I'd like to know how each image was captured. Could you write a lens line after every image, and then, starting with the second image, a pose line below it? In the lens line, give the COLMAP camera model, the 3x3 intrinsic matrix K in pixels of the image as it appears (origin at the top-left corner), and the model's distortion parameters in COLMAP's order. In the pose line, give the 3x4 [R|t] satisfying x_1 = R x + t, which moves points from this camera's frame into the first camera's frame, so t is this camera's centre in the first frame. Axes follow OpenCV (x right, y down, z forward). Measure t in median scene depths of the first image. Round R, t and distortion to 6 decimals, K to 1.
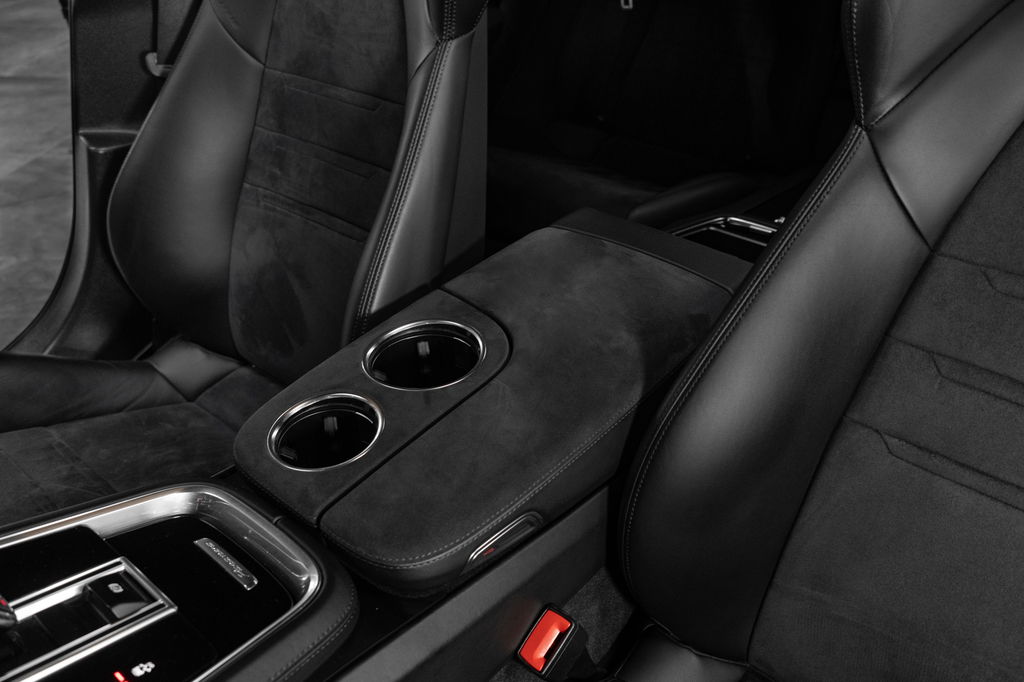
lens RADIAL K [[818.3, 0, 512.0], [0, 818.3, 341.0], [0, 0, 1]] dist [-0.007848, -0.002184]
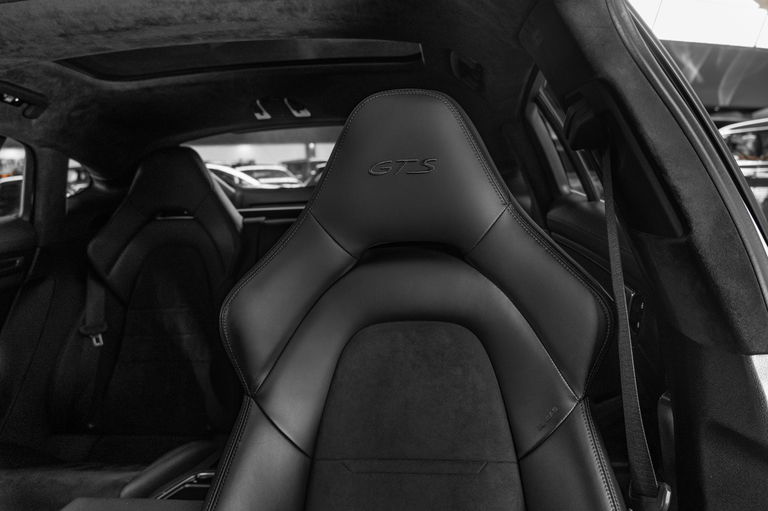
lens RADIAL K [[613.7, 0, 384.0], [0, 613.7, 255.5], [0, 0, 1]] dist [-0.007848, -0.002184]
pose [[0.842129, -0.100036, 0.529916, 0.018705], [0.339326, 0.862029, -0.376516, 0.027424], [-0.419138, 0.496889, 0.759885, -0.104261]]
